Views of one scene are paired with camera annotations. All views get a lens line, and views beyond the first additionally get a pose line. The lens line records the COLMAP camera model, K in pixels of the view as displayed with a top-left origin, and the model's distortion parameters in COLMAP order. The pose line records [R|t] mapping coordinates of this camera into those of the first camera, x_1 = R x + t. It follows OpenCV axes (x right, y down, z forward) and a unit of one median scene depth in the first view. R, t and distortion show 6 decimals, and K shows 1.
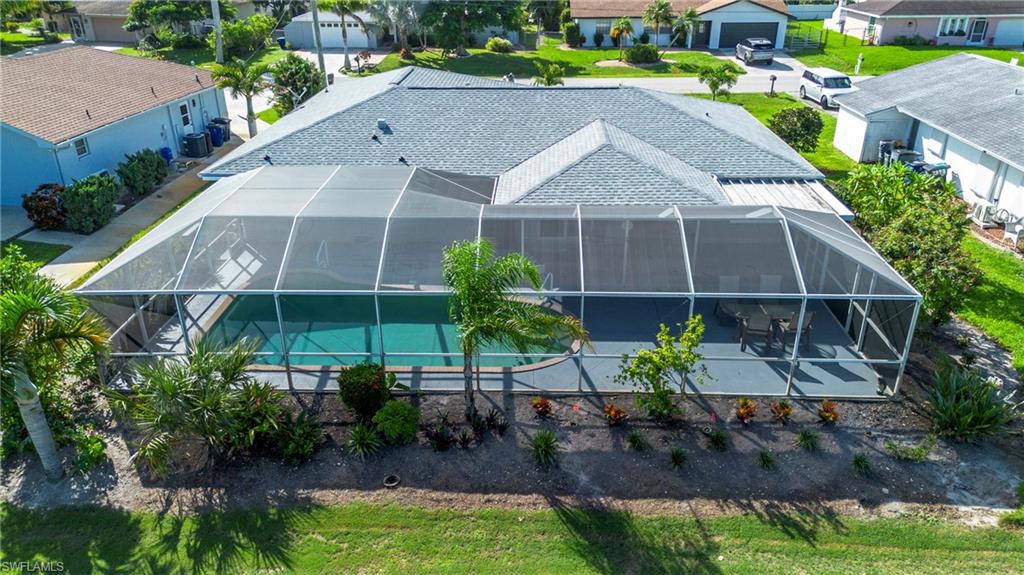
lens RADIAL K [[721.5, 0, 512.0], [0, 721.5, 287.5], [0, 0, 1]] dist [0.070906, -0.068503]
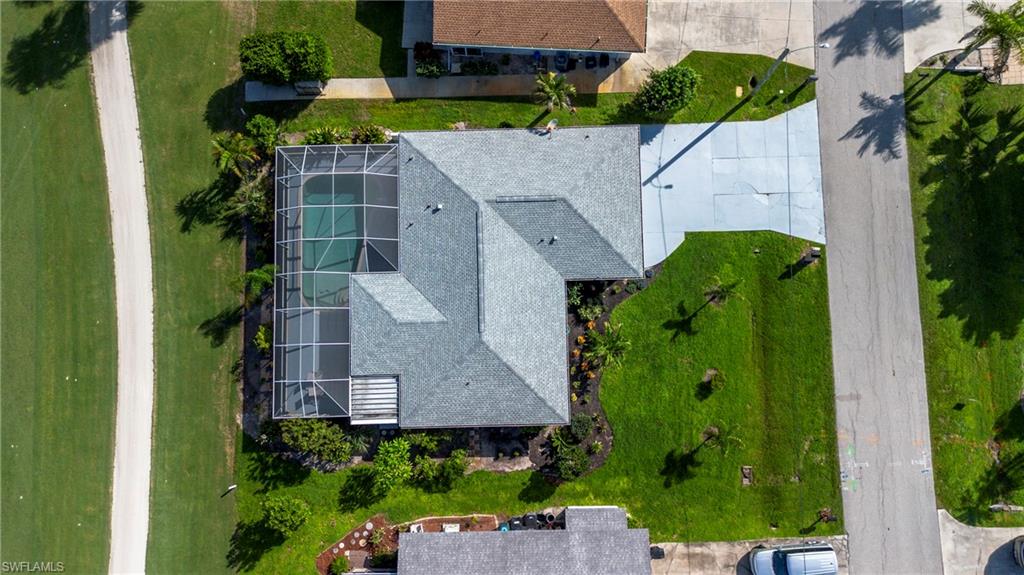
lens RADIAL K [[721.5, 0, 512.0], [0, 721.5, 287.5], [0, 0, 1]] dist [0.070906, -0.068503]
pose [[0.058100, 0.992929, -0.103517, 0.347107], [-0.422343, 0.118403, 0.898669, -2.916563], [0.904572, -0.008493, 0.426236, 0.540956]]
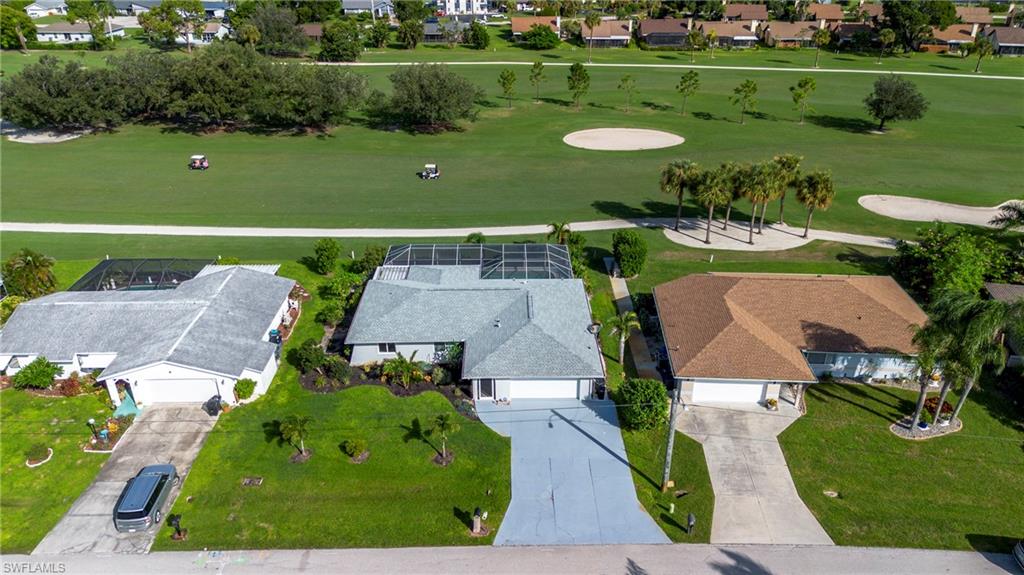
lens RADIAL K [[721.5, 0, 512.0], [0, 721.5, 287.5], [0, 0, 1]] dist [0.070906, -0.068503]
pose [[-0.998882, 0.024389, -0.040491, -0.054178], [-0.017335, 0.607922, 0.793807, -3.291306], [0.043976, 0.793622, -0.606820, 3.800107]]
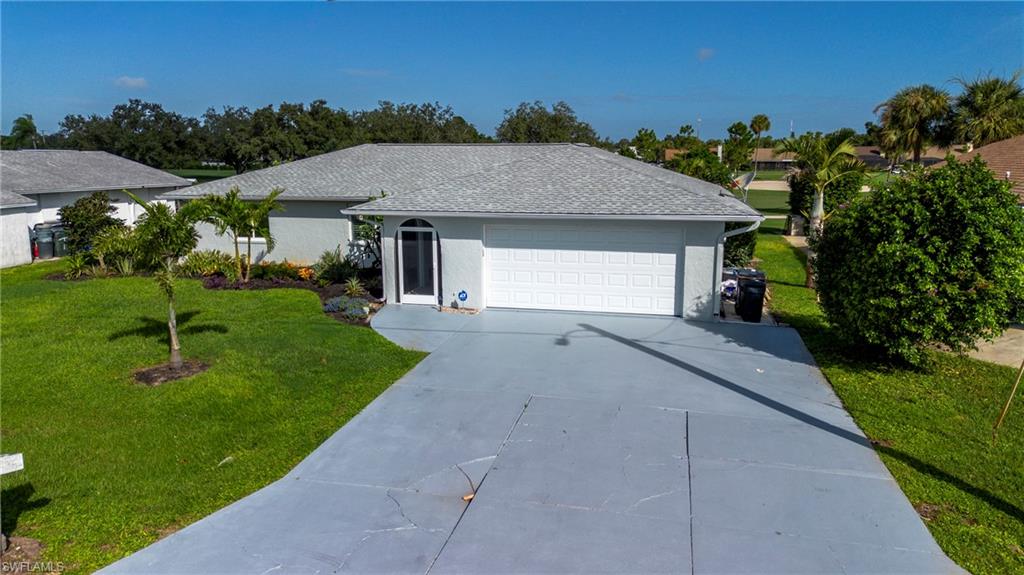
lens RADIAL K [[721.5, 0, 512.0], [0, 721.5, 287.5], [0, 0, 1]] dist [0.070906, -0.068503]
pose [[-0.983974, -0.030724, 0.175643, -0.410443], [0.079179, 0.807311, 0.584791, -1.130742], [-0.159765, 0.589326, -0.791940, 3.125550]]
